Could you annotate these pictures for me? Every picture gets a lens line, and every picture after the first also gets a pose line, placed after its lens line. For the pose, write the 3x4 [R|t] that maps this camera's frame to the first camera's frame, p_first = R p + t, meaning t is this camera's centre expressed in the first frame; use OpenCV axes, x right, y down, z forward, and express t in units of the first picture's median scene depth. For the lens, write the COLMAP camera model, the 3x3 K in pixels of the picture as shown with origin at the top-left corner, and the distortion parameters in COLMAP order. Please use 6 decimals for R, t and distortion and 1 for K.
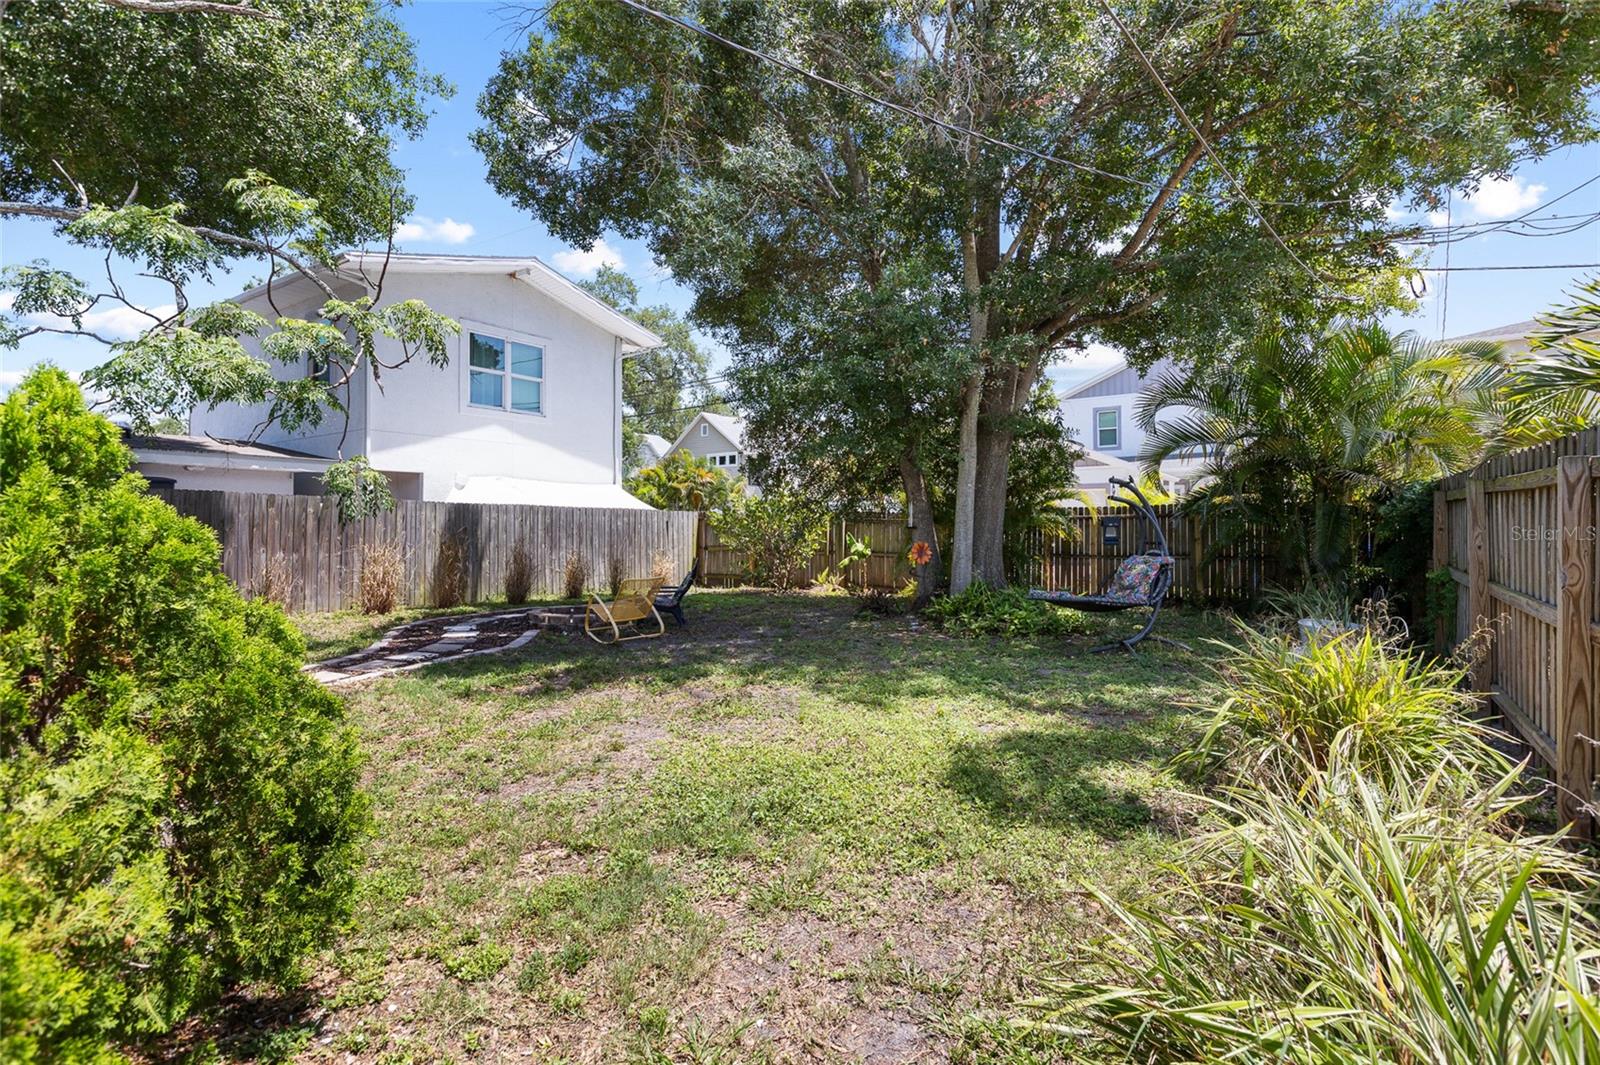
lens RADIAL K [[762.0, 0, 810.2], [0, 762.0, 512.9], [0, 0, 1]] dist [0.000558, 0.000743]
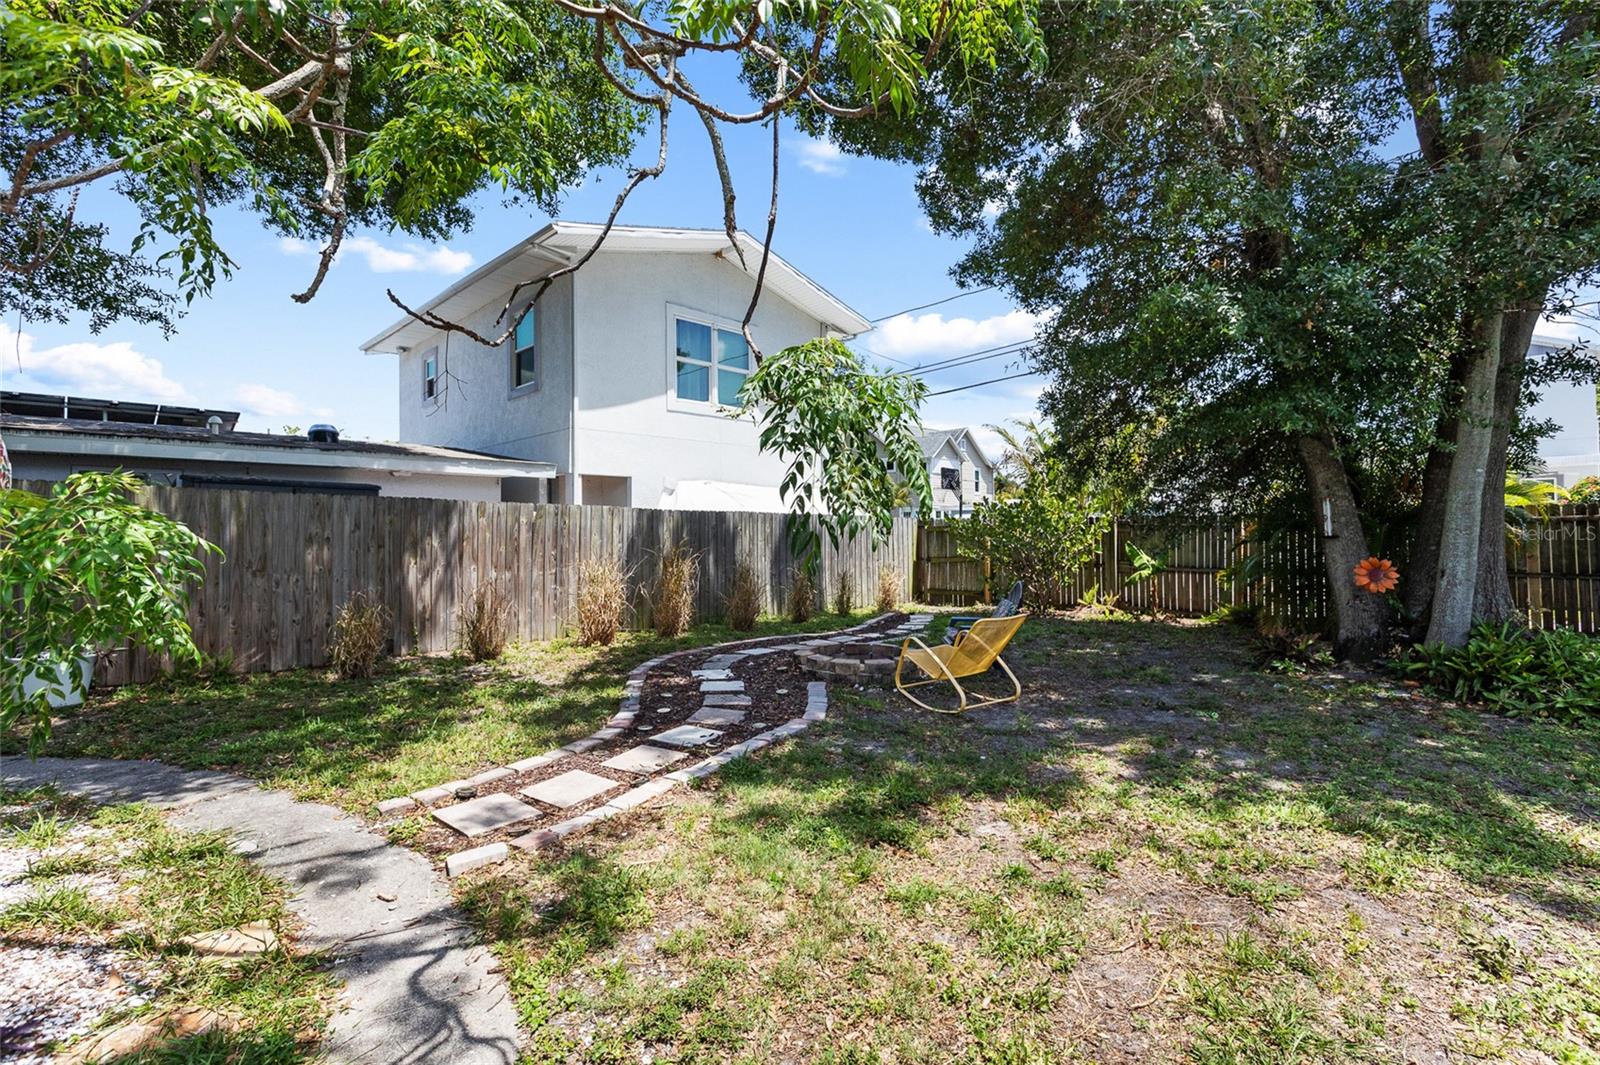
lens RADIAL K [[720.2, 0, 808.5], [0, 720.2, 514.5], [0, 0, 1]] dist [0.004101, -0.000203]
pose [[0.985739, -0.011683, -0.167874, -0.166350], [0.010472, 0.999912, -0.008097, 0.000203], [0.167954, 0.006223, 0.985775, 0.211681]]
